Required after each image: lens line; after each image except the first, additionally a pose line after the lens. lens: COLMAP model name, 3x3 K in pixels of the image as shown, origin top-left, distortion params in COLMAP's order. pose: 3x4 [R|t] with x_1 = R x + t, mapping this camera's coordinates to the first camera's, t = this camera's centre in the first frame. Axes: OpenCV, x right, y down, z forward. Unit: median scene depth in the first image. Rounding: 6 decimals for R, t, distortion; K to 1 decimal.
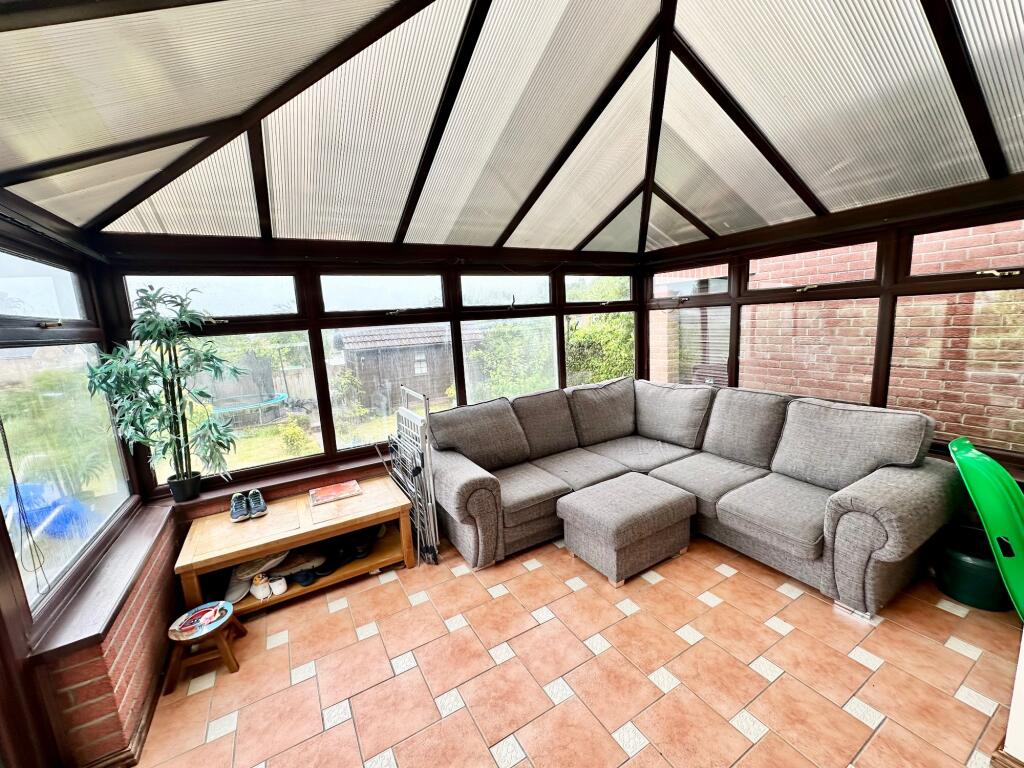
lens RADIAL K [[409.0, 0, 512.0], [0, 409.0, 382.0], [0, 0, 1]] dist [-0.005316, 0.001347]
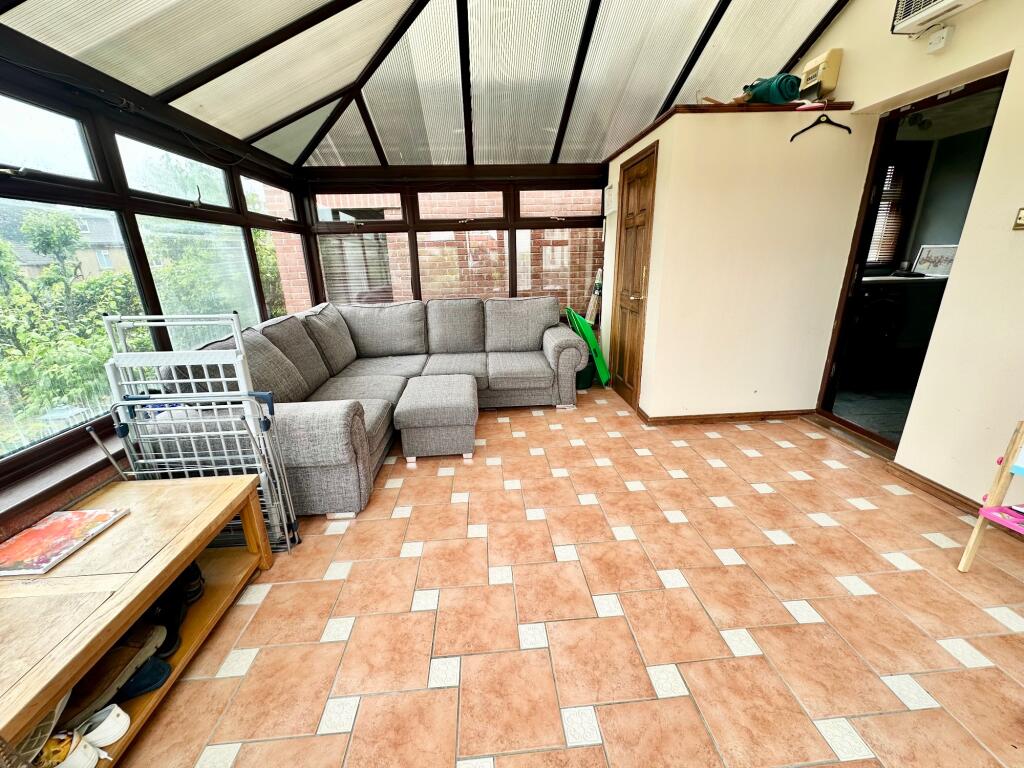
lens RADIAL K [[409.0, 0, 510.4], [0, 409.0, 378.2], [0, 0, 1]] dist [-0.005316, 0.001347]
pose [[0.443077, -0.217273, 0.869756, -0.608195], [0.138650, 0.975121, 0.172963, 0.082115], [-0.885697, 0.043955, 0.462179, 0.313062]]
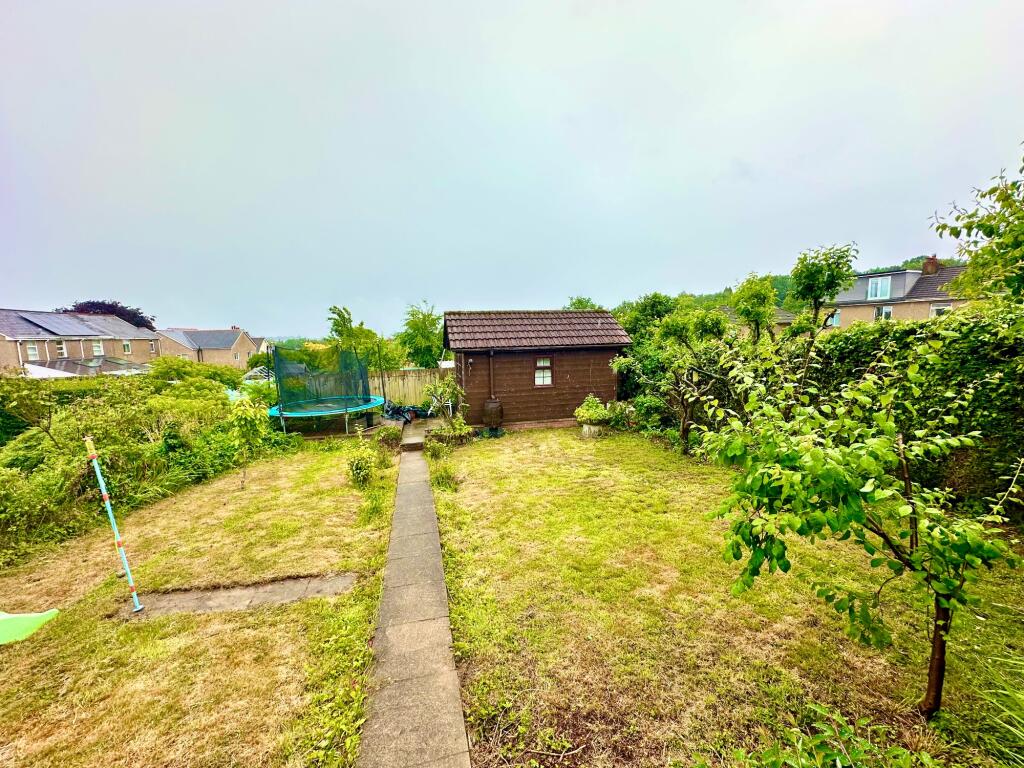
lens RADIAL K [[409.0, 0, 509.4], [0, 409.0, 383.3], [0, 0, 1]] dist [-0.005316, 0.001347]
pose [[0.951587, 0.063937, -0.300657, -0.319637], [-0.070687, 0.997431, -0.011612, -0.061859], [0.299142, 0.032303, 0.953662, 1.517293]]
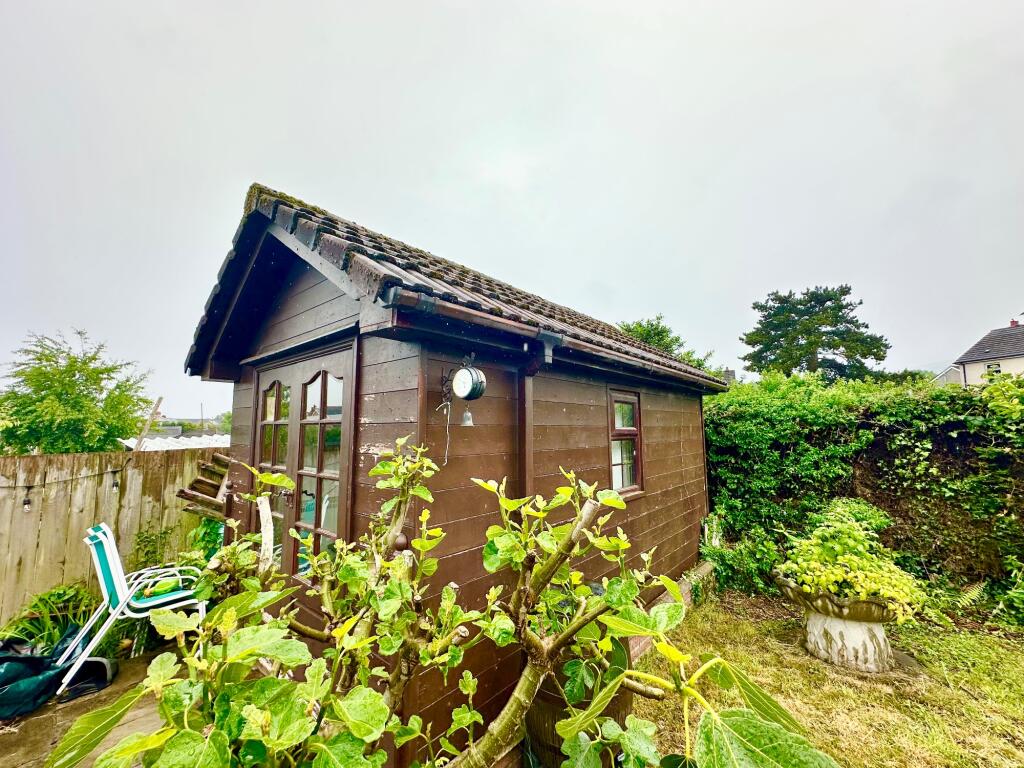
lens RADIAL K [[409.0, 0, 509.1], [0, 409.0, 380.6], [0, 0, 1]] dist [-0.005316, 0.001347]
pose [[0.948817, 0.089706, 0.302817, -2.125942], [-0.005223, 0.963139, -0.268955, -0.157768], [-0.315782, 0.253608, 0.914311, 4.702363]]
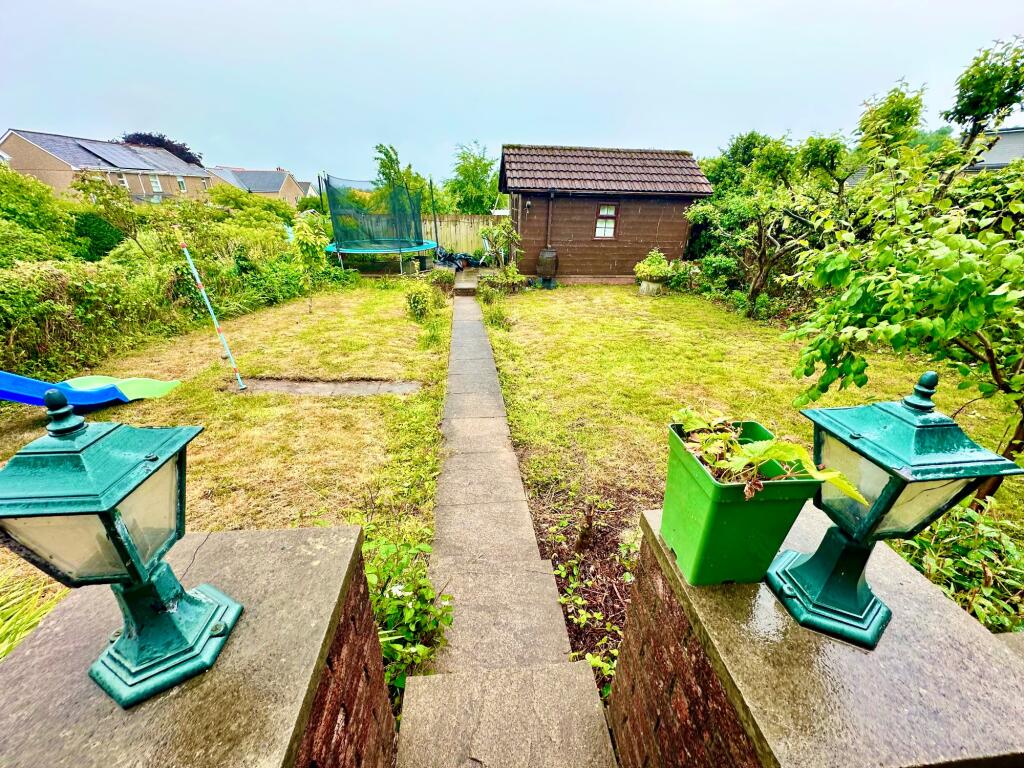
lens RADIAL K [[409.0, 0, 508.2], [0, 409.0, 383.2], [0, 0, 1]] dist [-0.005316, 0.001347]
pose [[0.903855, 0.242507, -0.352472, -0.363029], [-0.132412, 0.941952, 0.308533, 0.123804], [0.406833, -0.232198, 0.883499, 1.482320]]
